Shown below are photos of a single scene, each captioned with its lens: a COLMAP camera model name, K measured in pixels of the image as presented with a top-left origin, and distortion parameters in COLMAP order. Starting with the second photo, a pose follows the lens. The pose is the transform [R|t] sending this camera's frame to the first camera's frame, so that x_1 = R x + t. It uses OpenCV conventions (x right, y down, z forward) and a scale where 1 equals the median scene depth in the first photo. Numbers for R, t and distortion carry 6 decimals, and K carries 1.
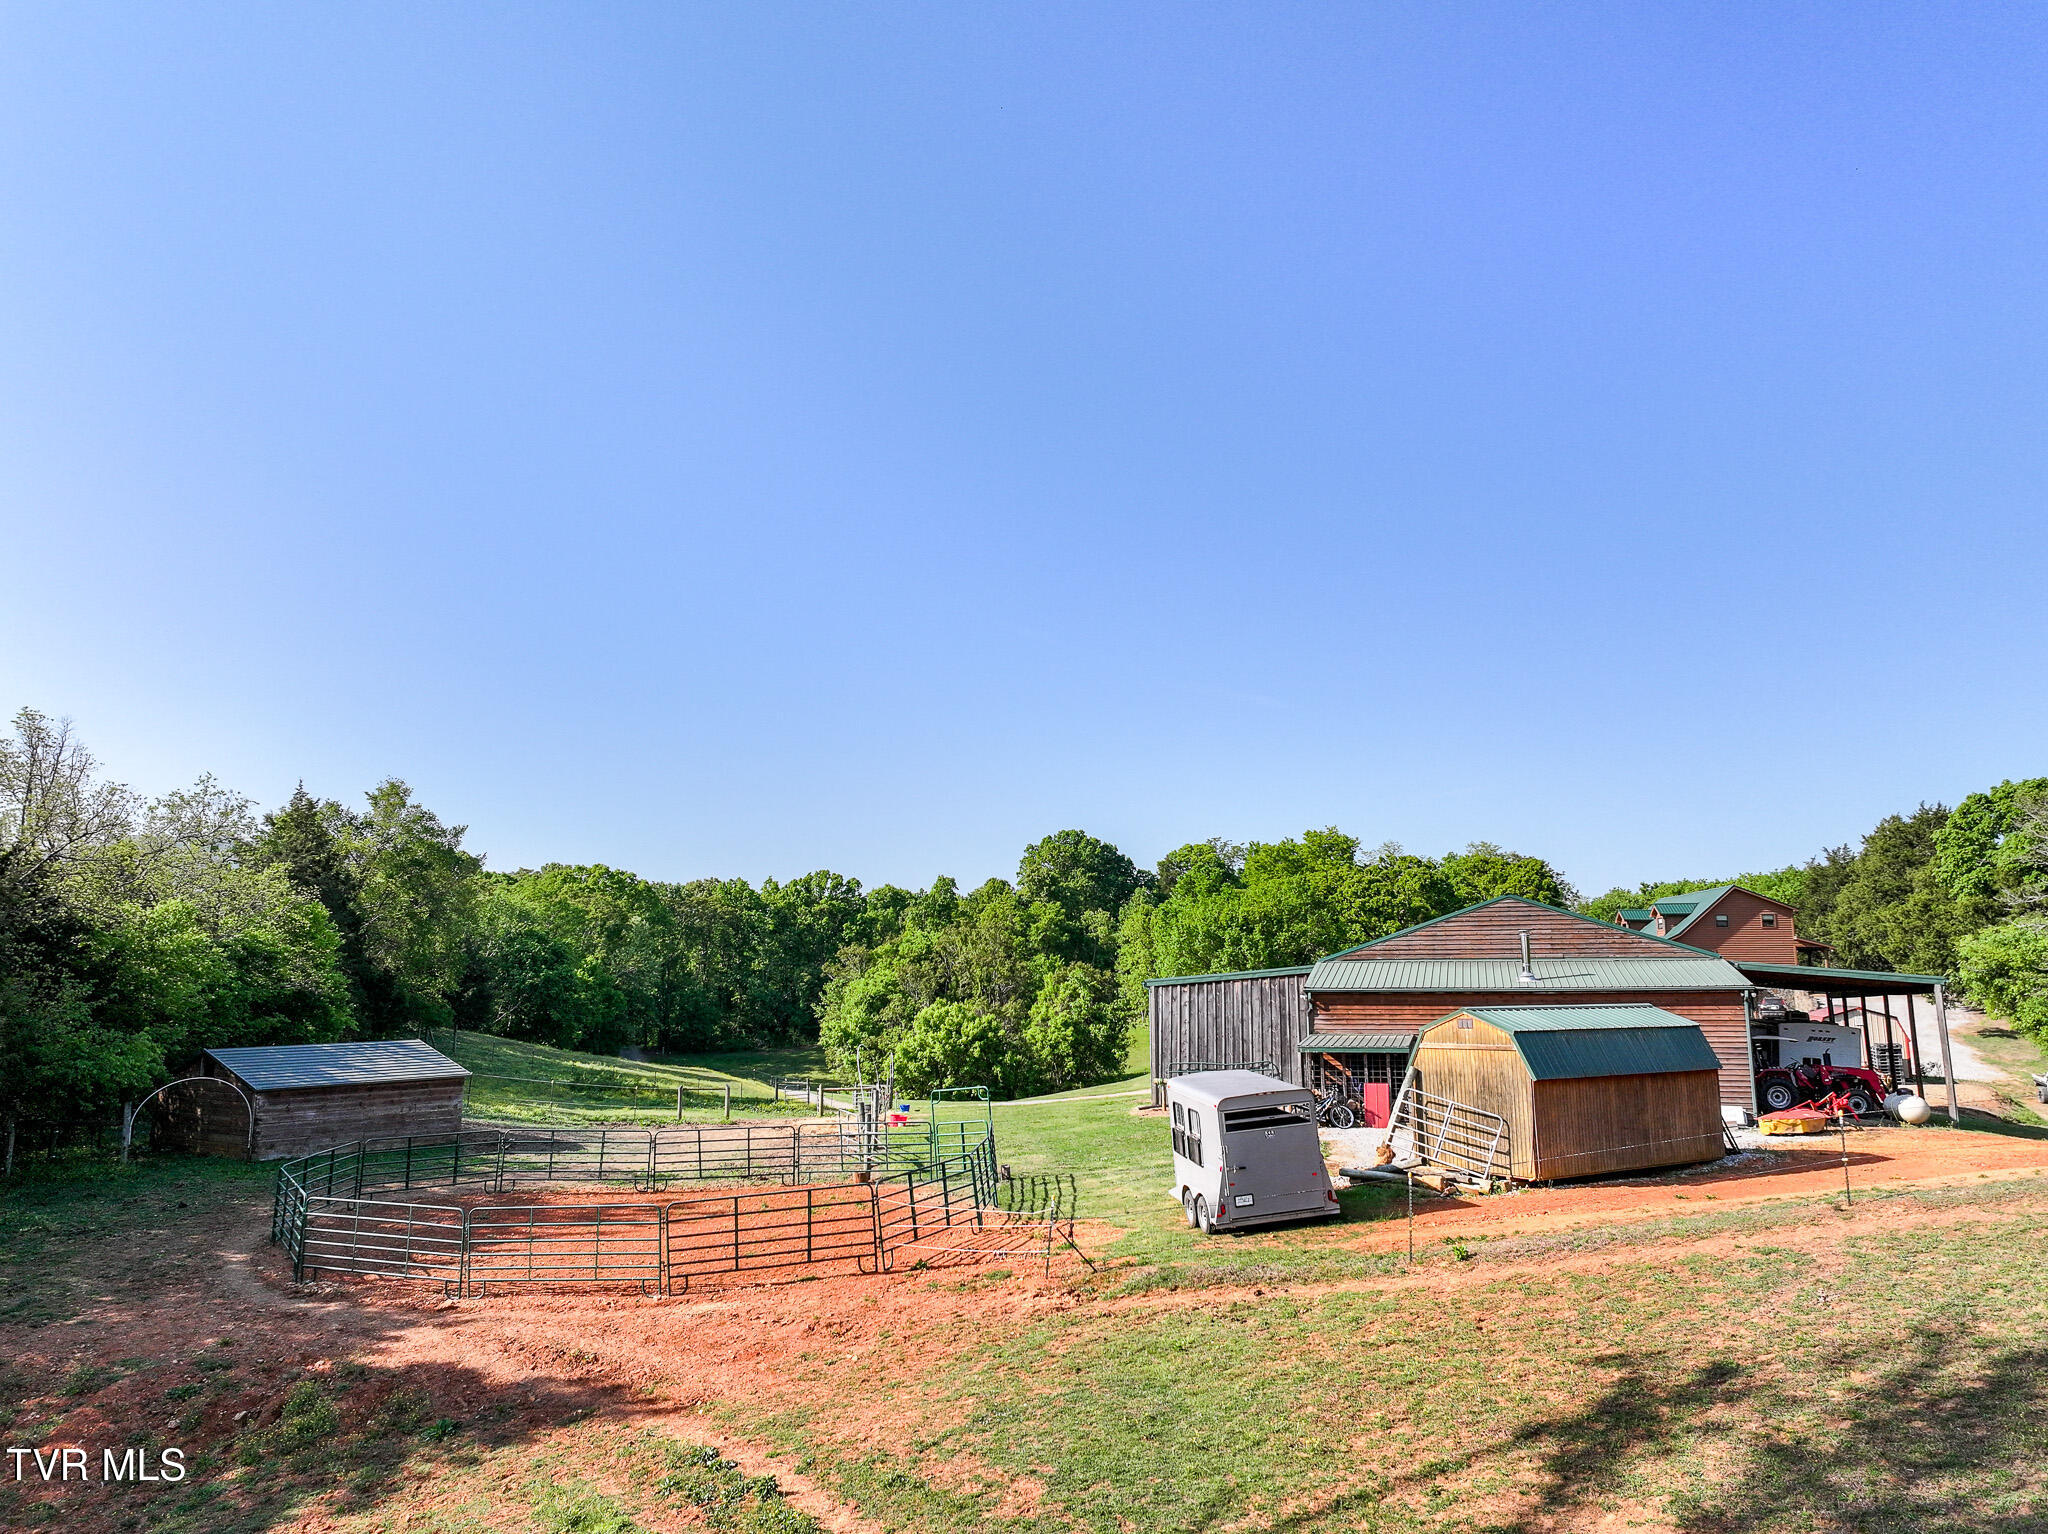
lens RADIAL K [[1433.3, 0, 1019.4], [0, 1433.3, 760.2], [0, 0, 1]] dist [0.003210, 0.006237]
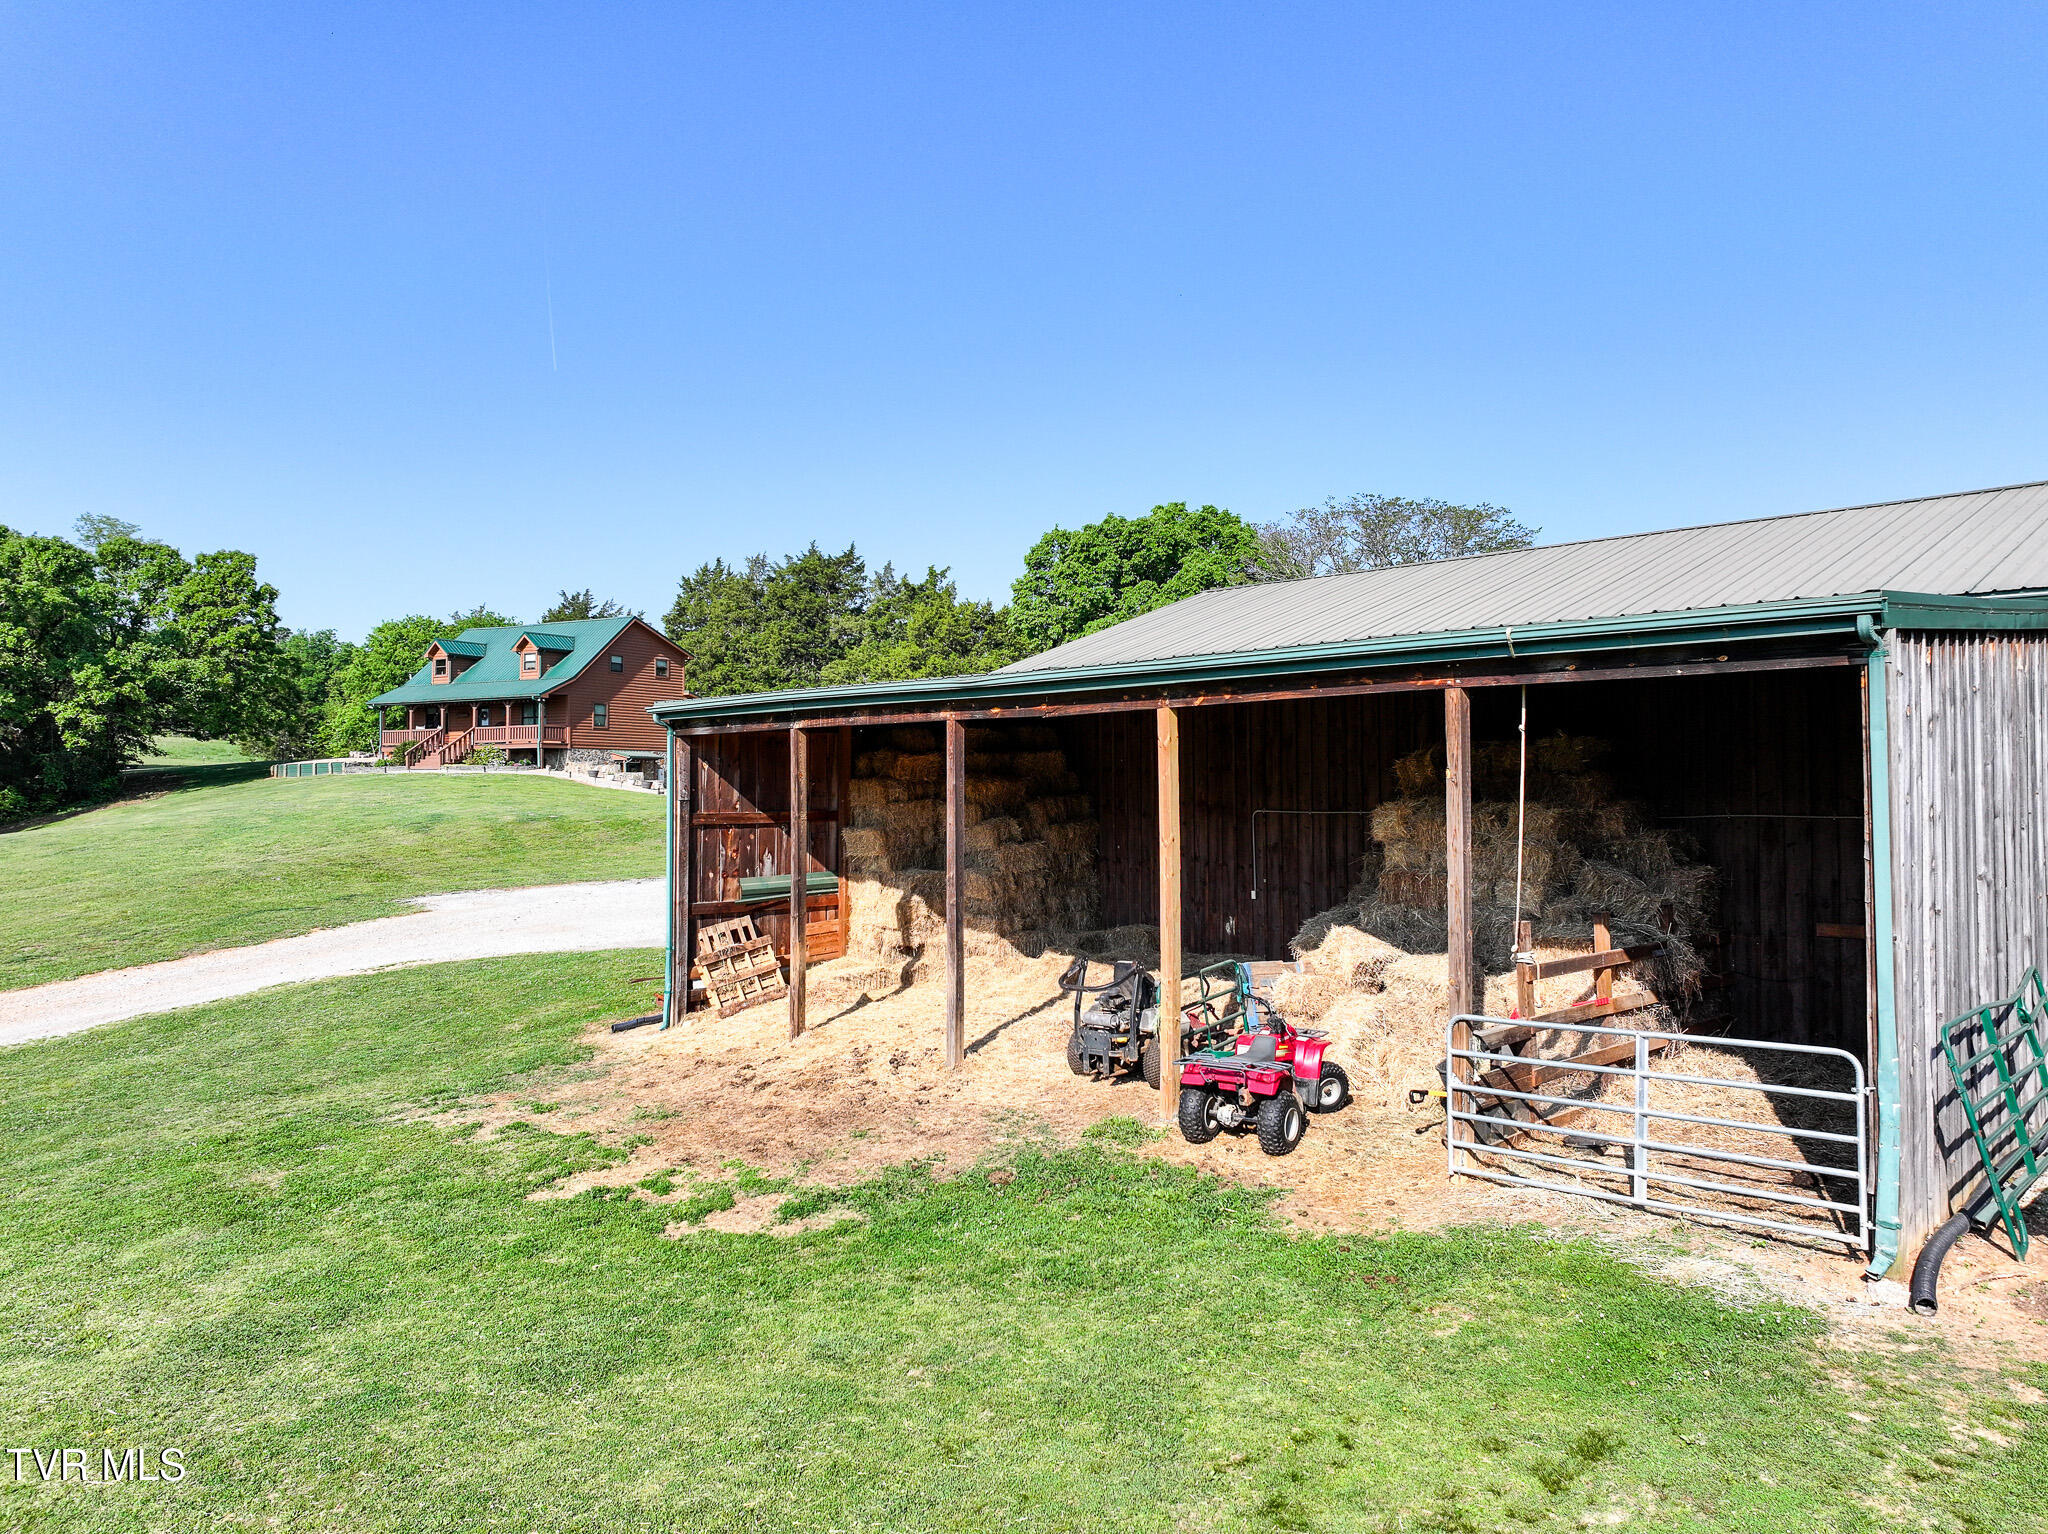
lens RADIAL K [[1433.3, 0, 1026.3], [0, 1433.3, 769.4], [0, 0, 1]] dist [0.003210, 0.006237]
pose [[0.455580, 0.012258, 0.890110, -0.047484], [-0.152900, 0.986123, 0.064677, 0.067573], [-0.876965, -0.165564, 0.451132, 0.378725]]
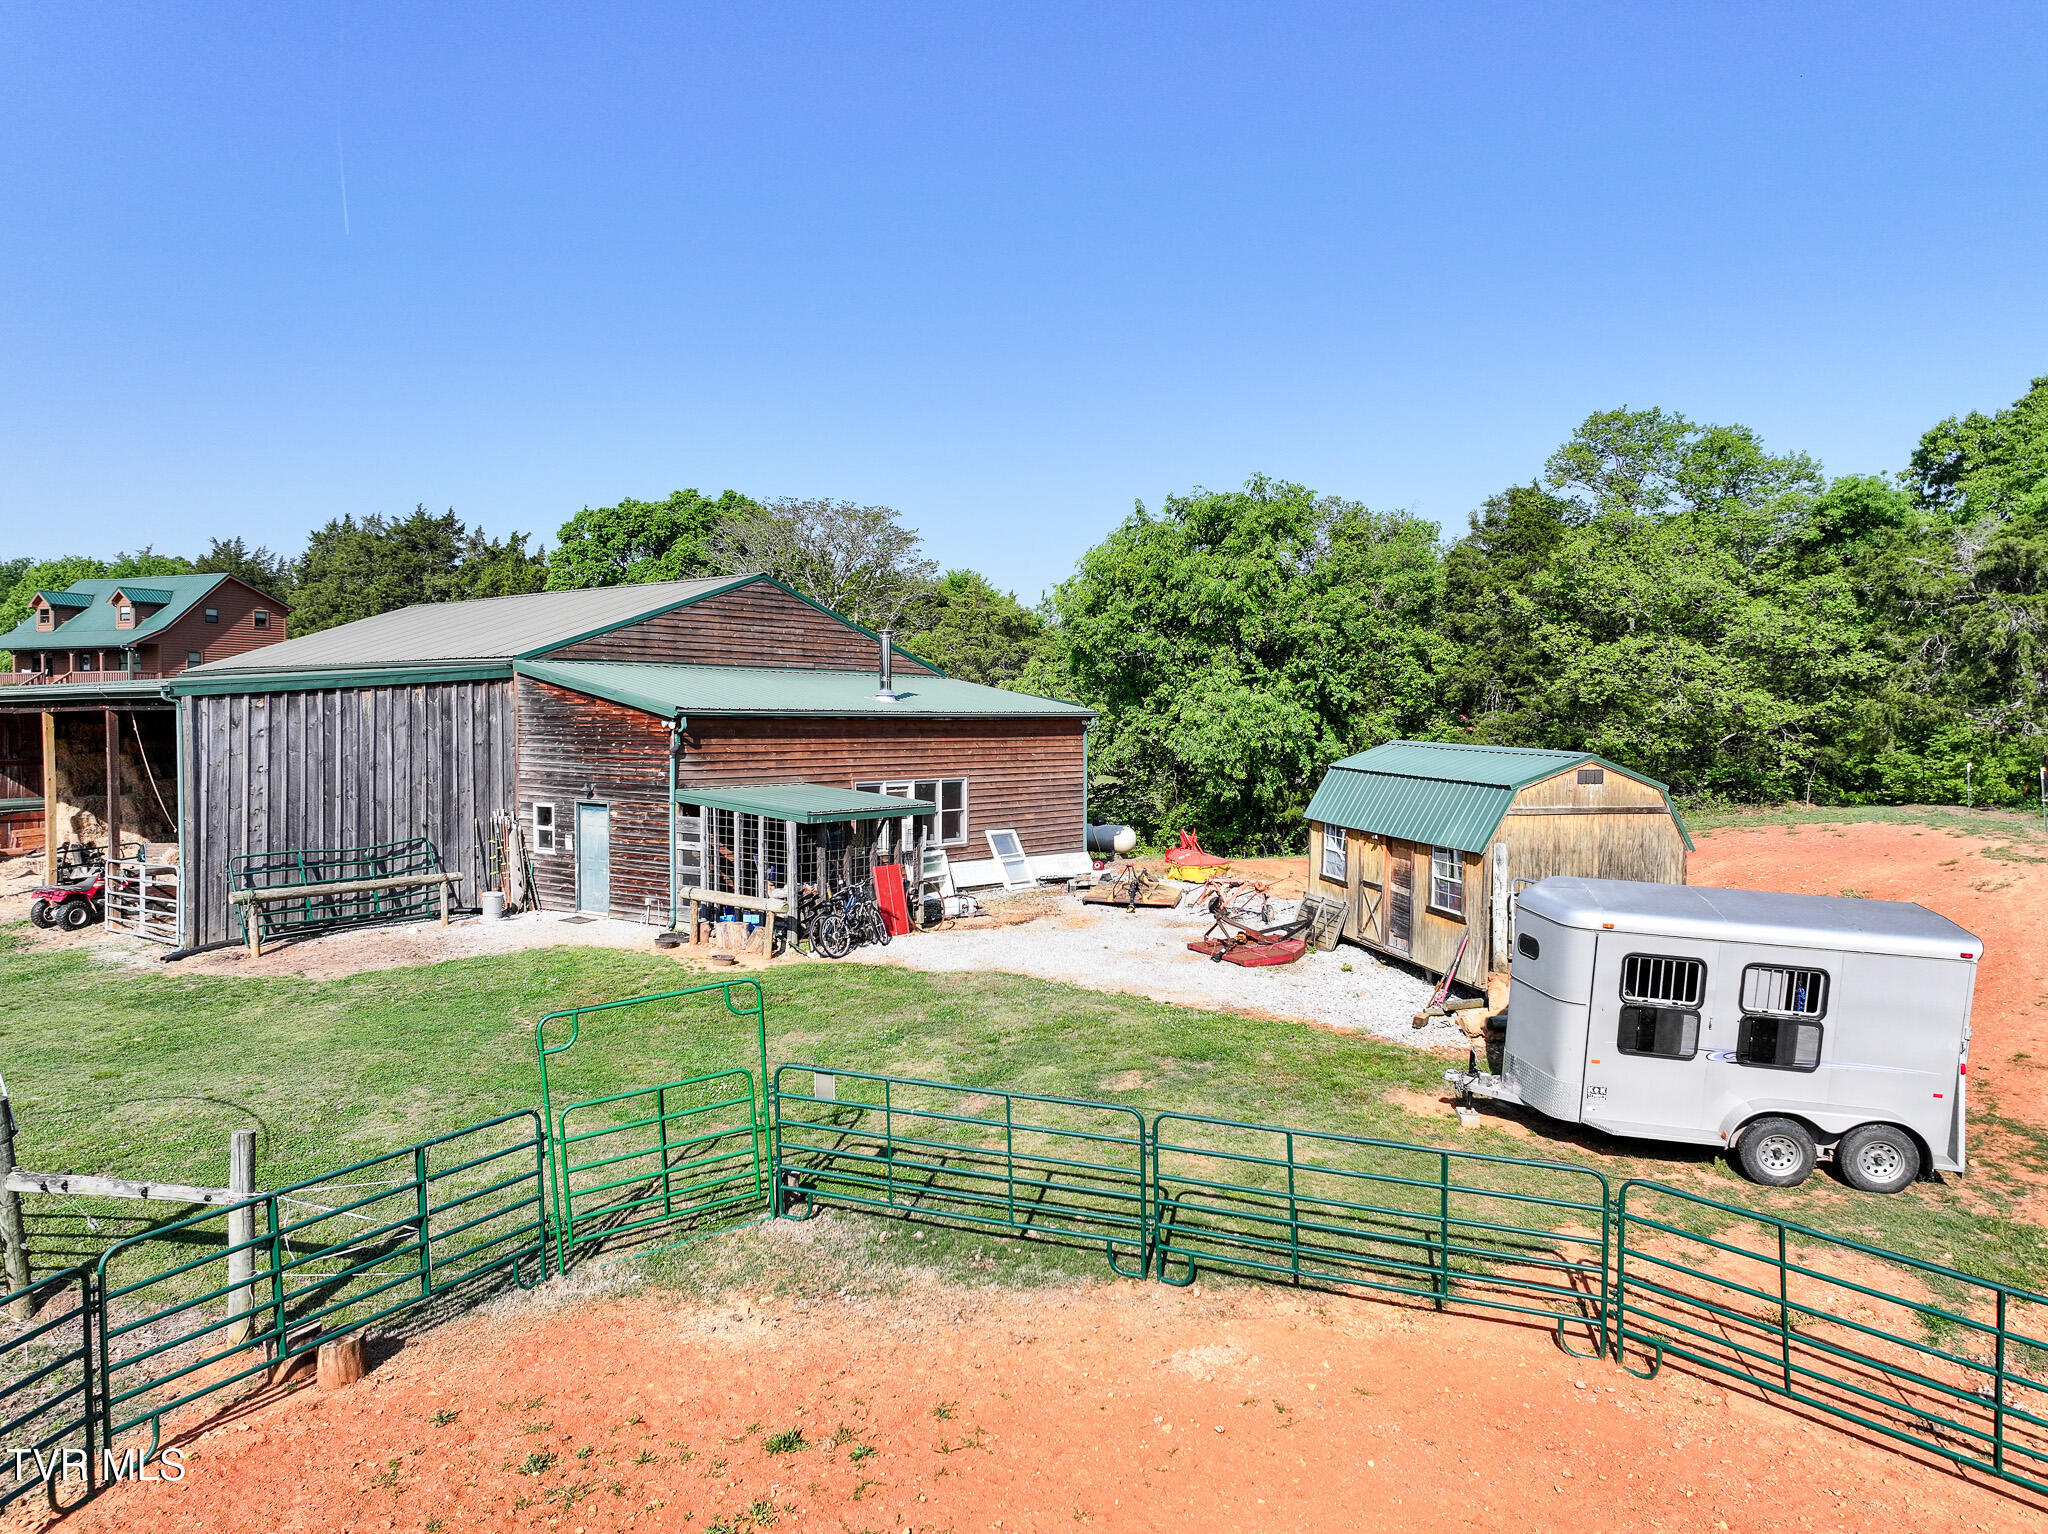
lens RADIAL K [[1433.3, 0, 1023.3], [0, 1433.3, 767.4], [0, 0, 1]] dist [0.003210, 0.006237]
pose [[0.345479, -0.029543, 0.937961, -0.092427], [-0.165796, 0.981860, 0.091994, 0.035269], [-0.923664, -0.187292, 0.334314, 0.223931]]
